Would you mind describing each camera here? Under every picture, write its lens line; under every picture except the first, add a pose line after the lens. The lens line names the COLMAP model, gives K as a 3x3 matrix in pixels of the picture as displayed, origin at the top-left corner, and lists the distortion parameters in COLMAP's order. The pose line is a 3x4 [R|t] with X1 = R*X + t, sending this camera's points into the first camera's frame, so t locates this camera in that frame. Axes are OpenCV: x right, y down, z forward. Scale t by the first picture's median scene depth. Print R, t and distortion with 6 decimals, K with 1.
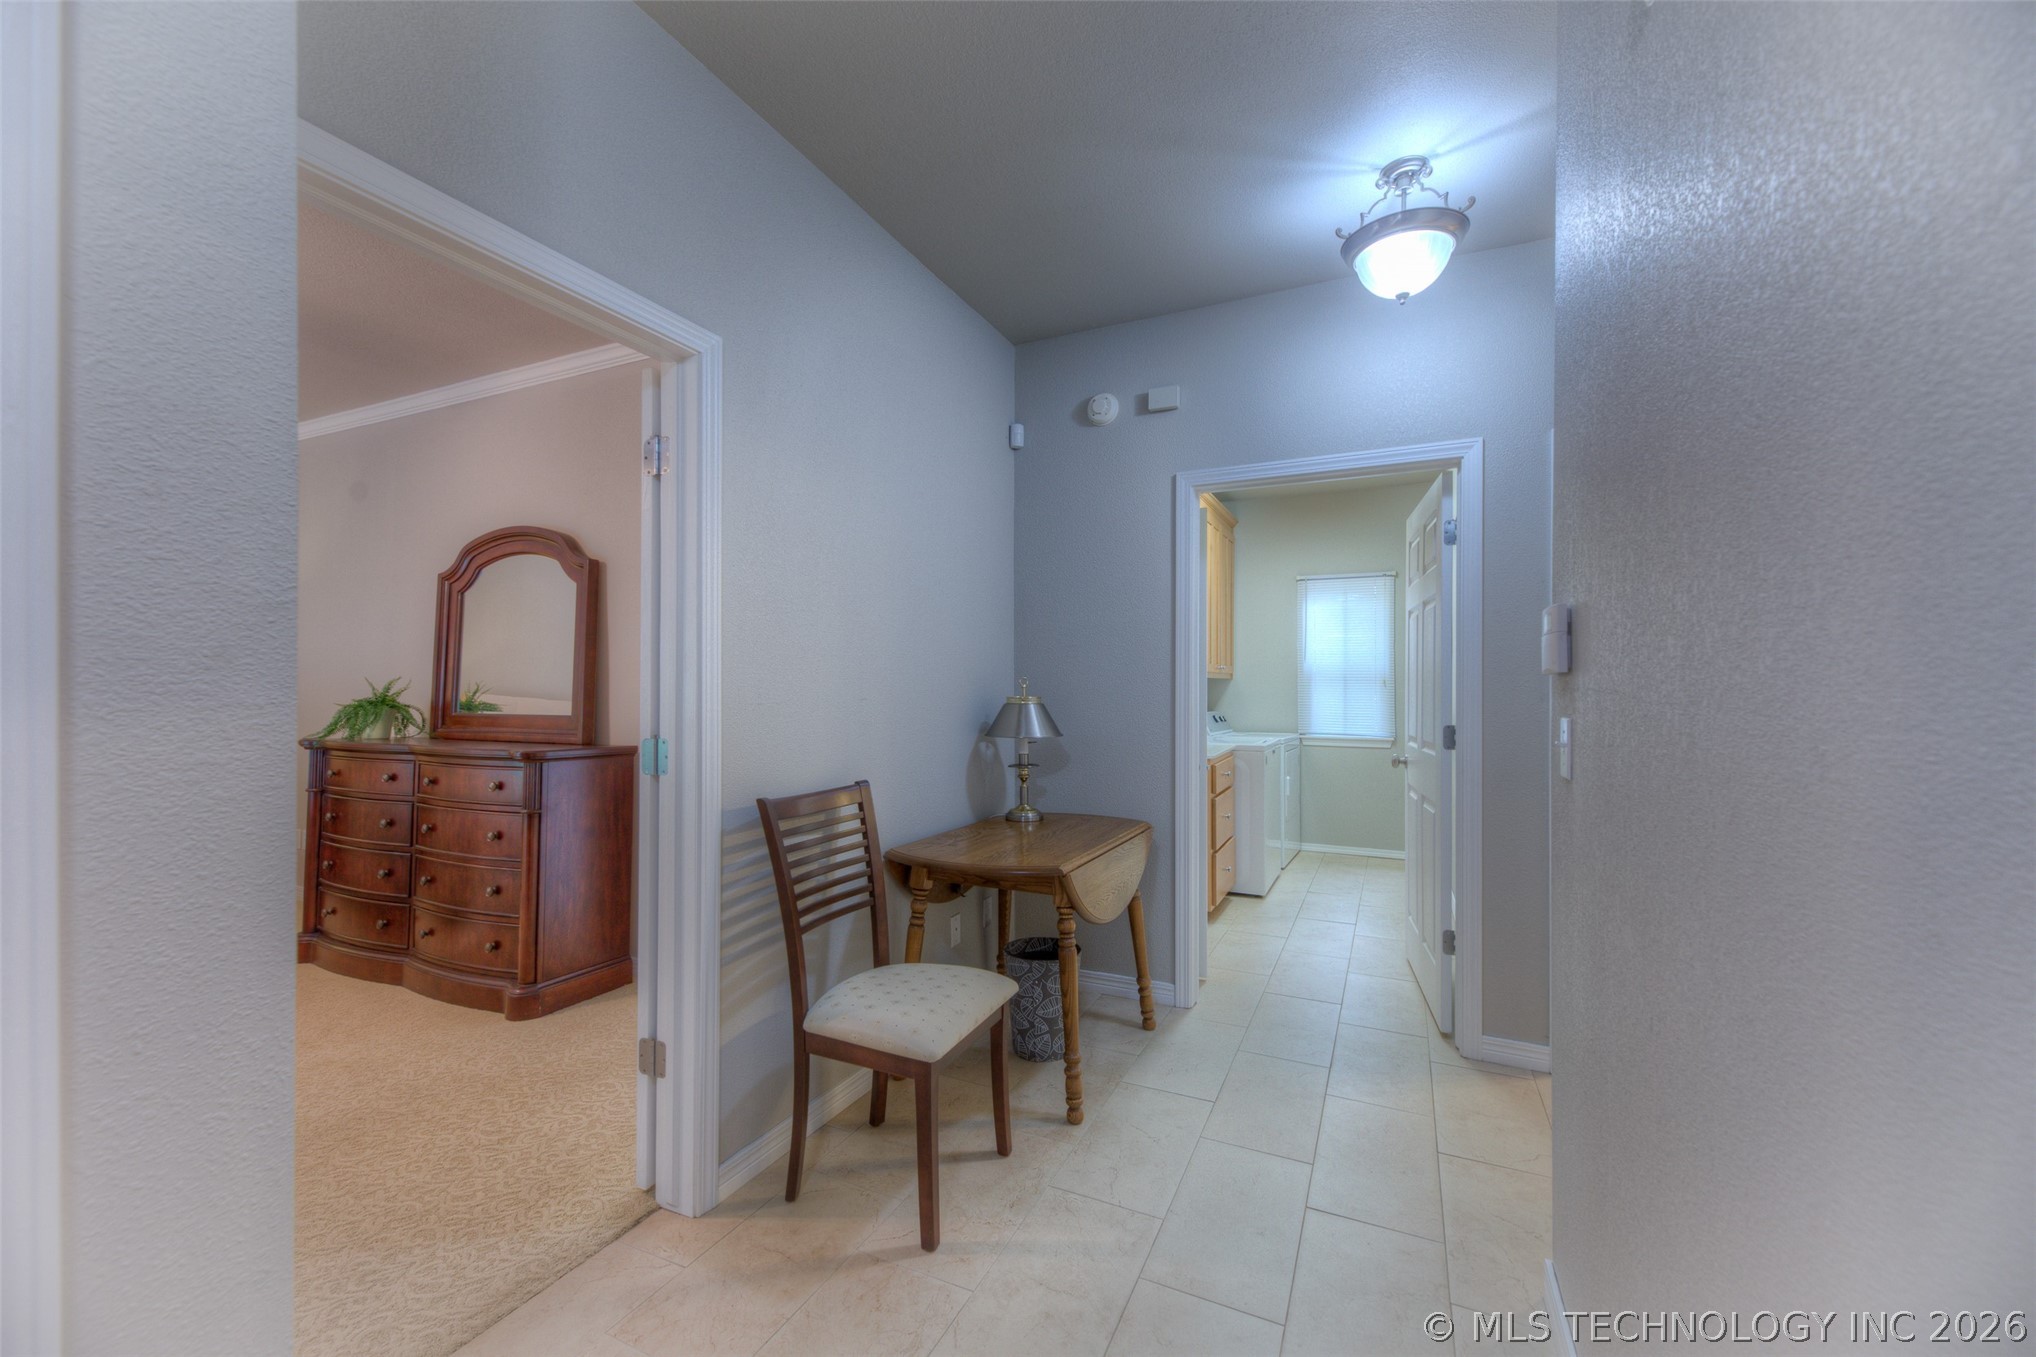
lens RADIAL K [[805.1, 0, 1015.7], [0, 805.1, 682.3], [0, 0, 1]] dist [0.018765, -0.005844]
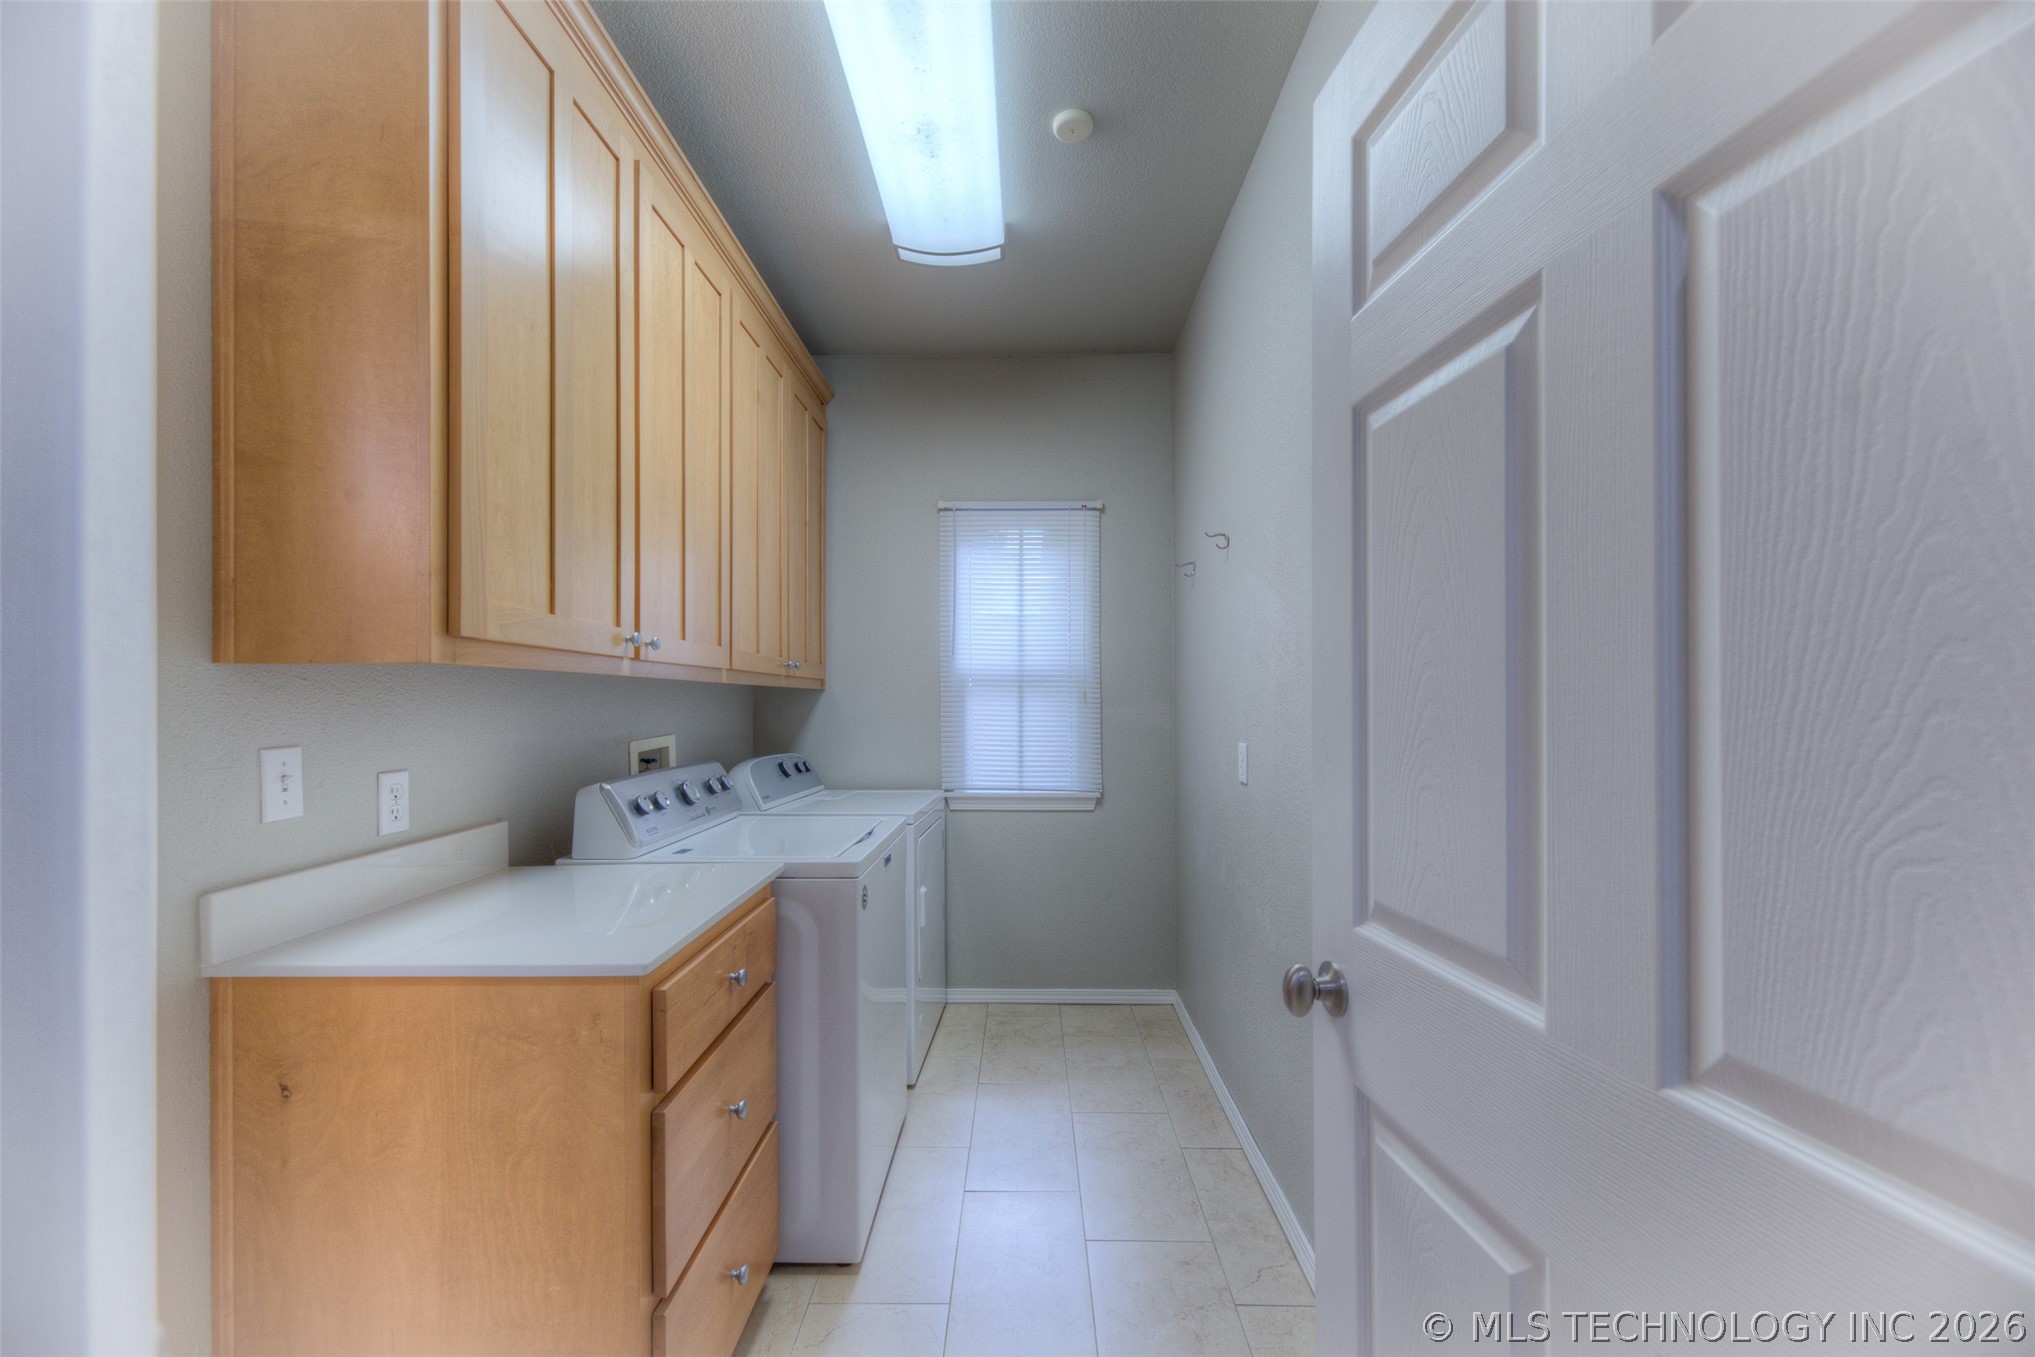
lens RADIAL K [[816.1, 0, 1007.0], [0, 816.1, 677.4], [0, 0, 1]] dist [0.000330, 0.000018]
pose [[0.914483, 0.007209, 0.404561, 0.173598], [0.003914, 0.999637, -0.026660, 0.002262], [-0.404606, 0.025964, 0.914122, 0.496440]]
